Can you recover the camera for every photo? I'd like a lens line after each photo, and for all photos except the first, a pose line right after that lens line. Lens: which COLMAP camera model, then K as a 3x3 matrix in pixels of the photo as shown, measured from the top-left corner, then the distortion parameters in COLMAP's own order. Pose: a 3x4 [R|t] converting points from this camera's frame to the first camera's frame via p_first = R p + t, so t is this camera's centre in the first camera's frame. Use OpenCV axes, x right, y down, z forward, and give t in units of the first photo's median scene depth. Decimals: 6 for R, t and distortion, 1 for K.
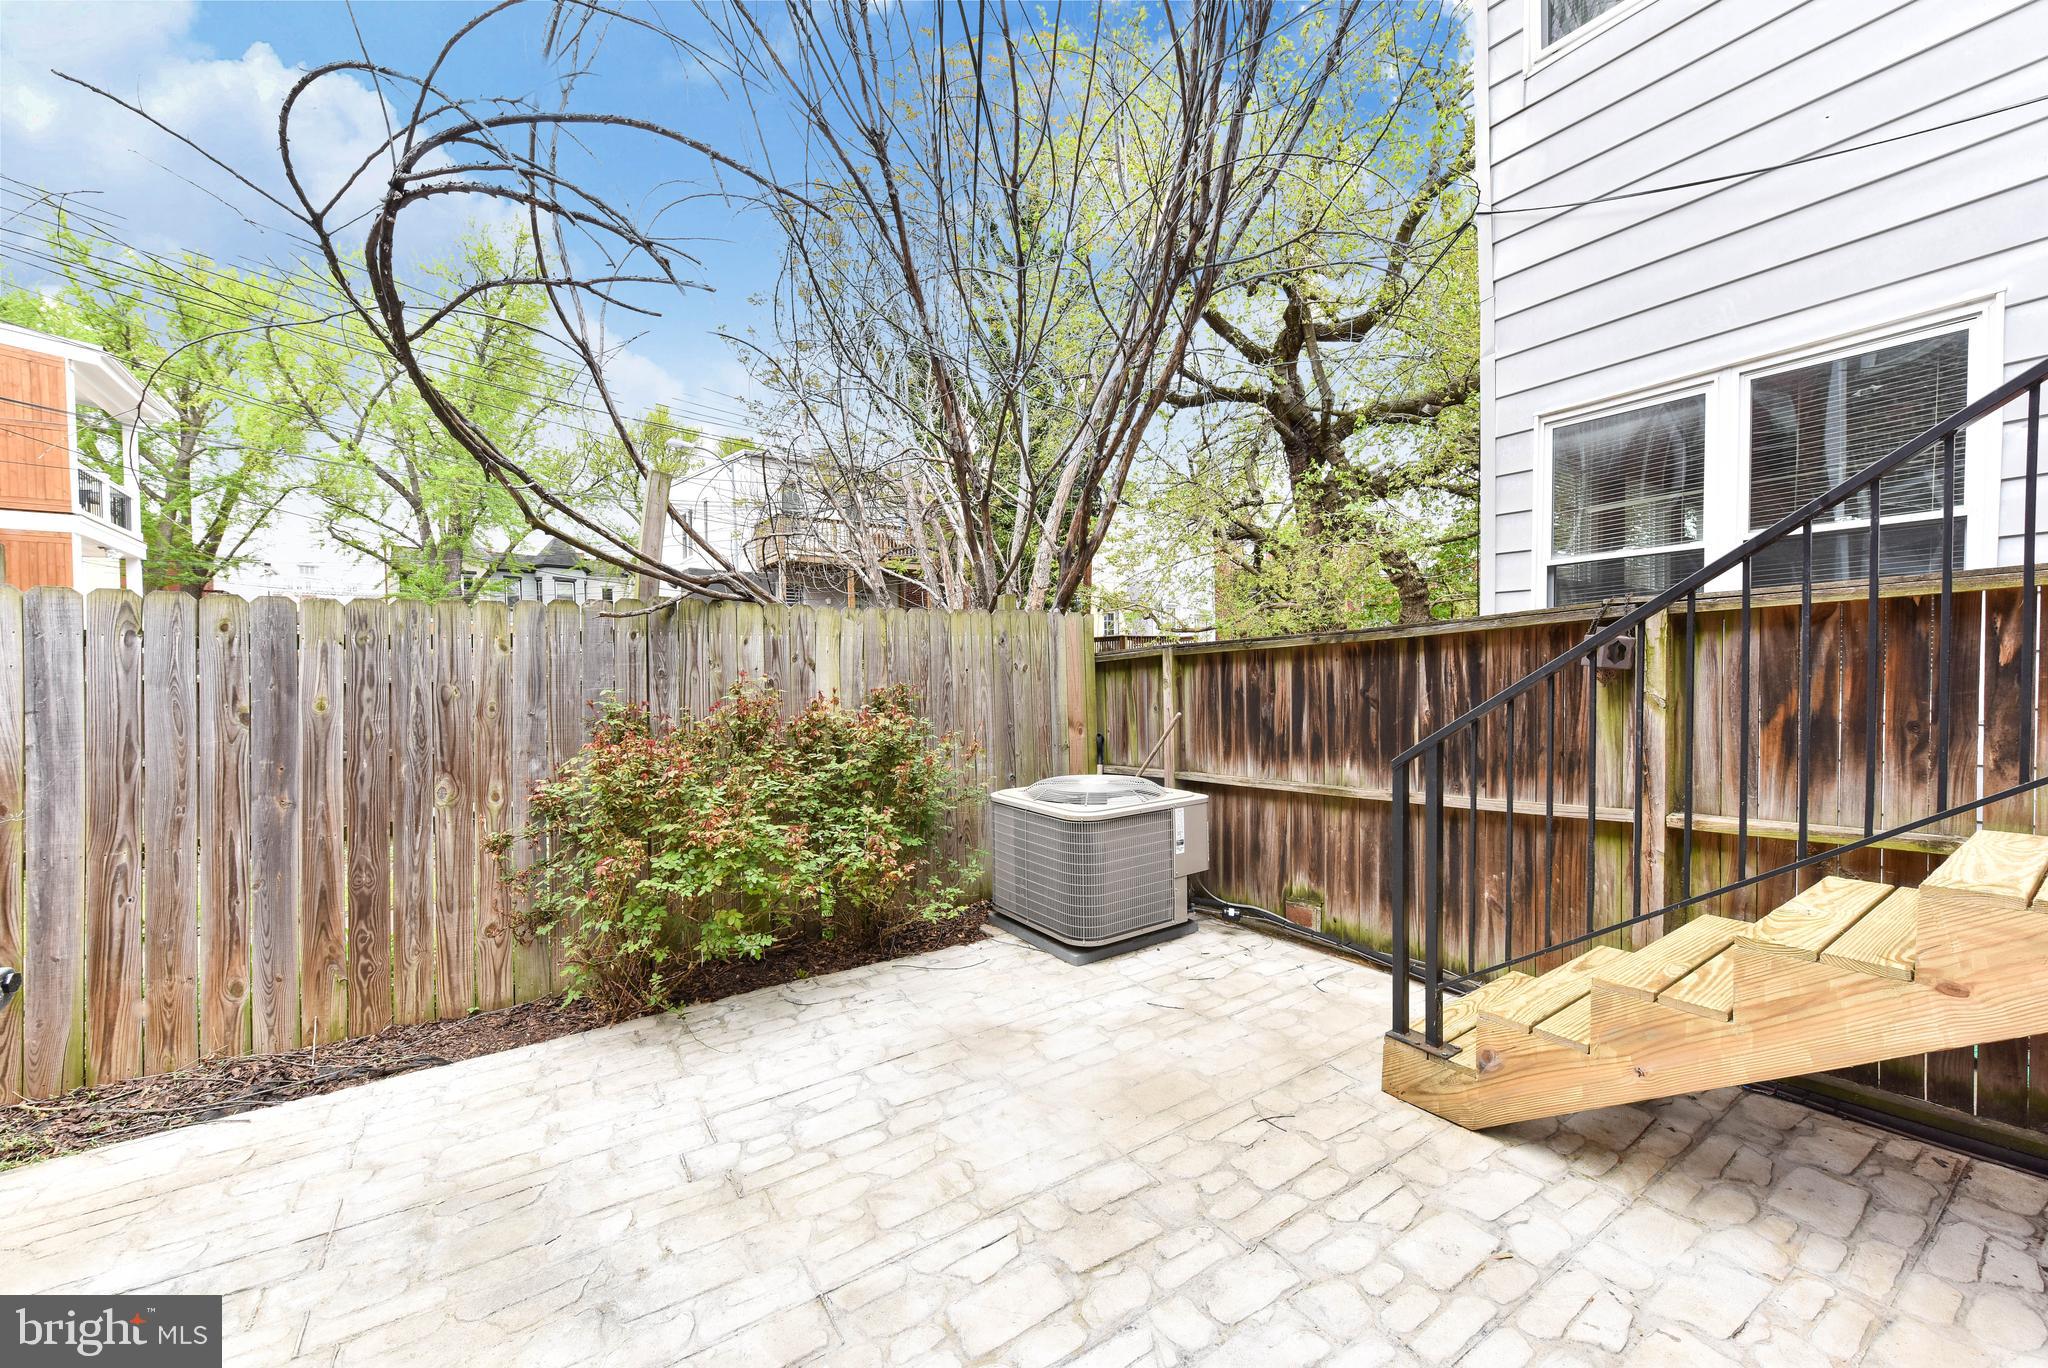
lens RADIAL K [[813.1, 0, 1025.7], [0, 813.1, 676.7], [0, 0, 1]] dist [-0.001215, -0.000375]
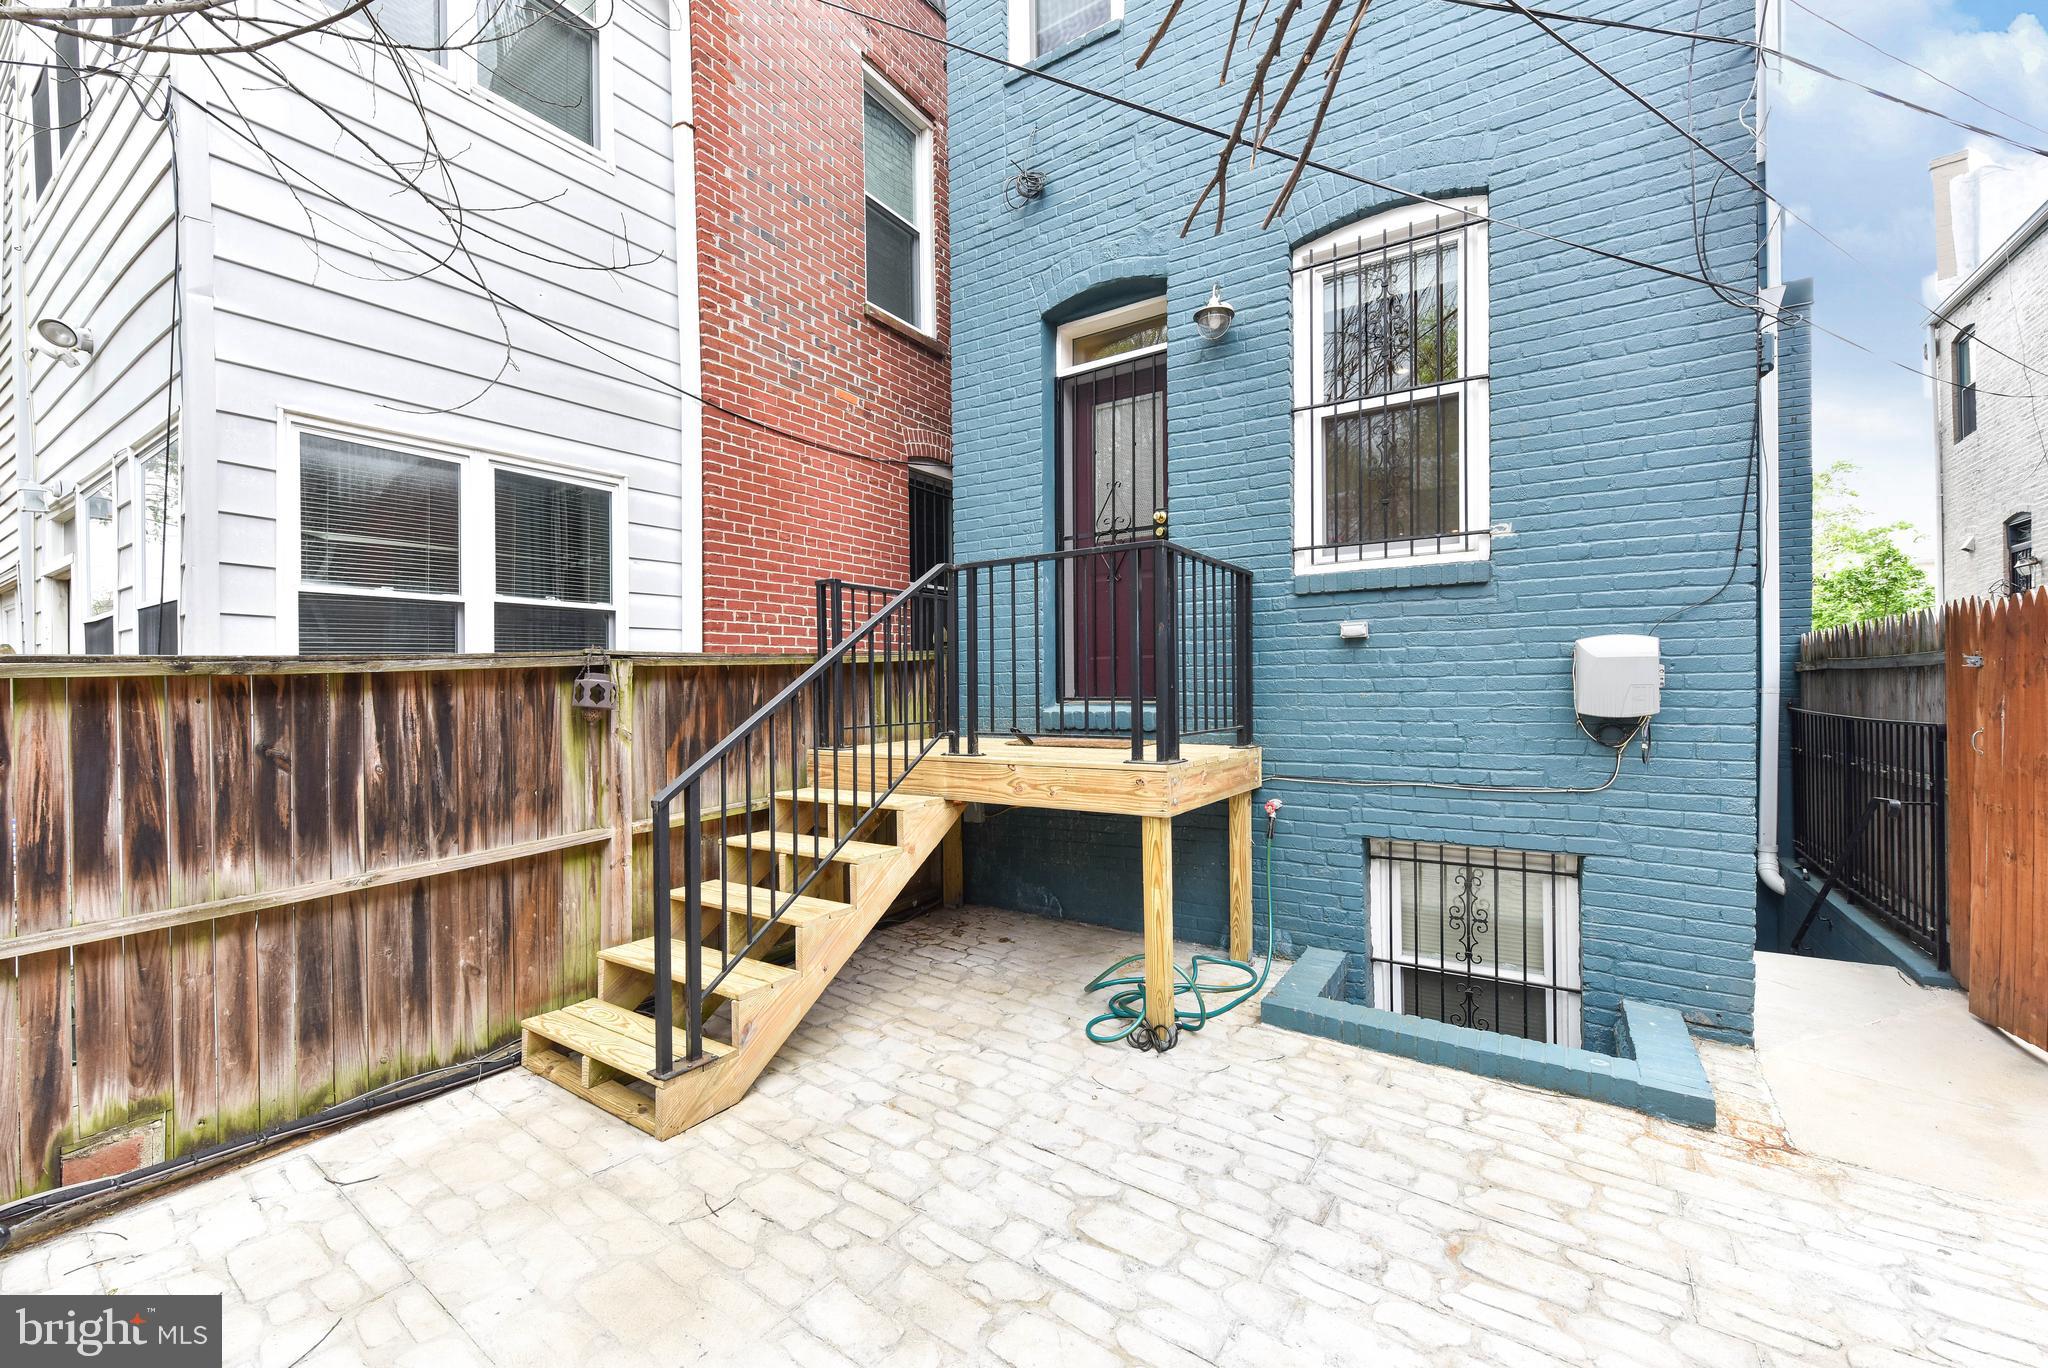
lens RADIAL K [[813.1, 0, 1025.7], [0, 813.1, 676.7], [0, 0, 1]] dist [-0.001215, -0.000375]
pose [[-0.378532, 0.033734, 0.924973, -0.511004], [0.022934, 0.999371, -0.027062, -0.009504], [-0.925304, 0.010969, -0.379068, 0.757351]]
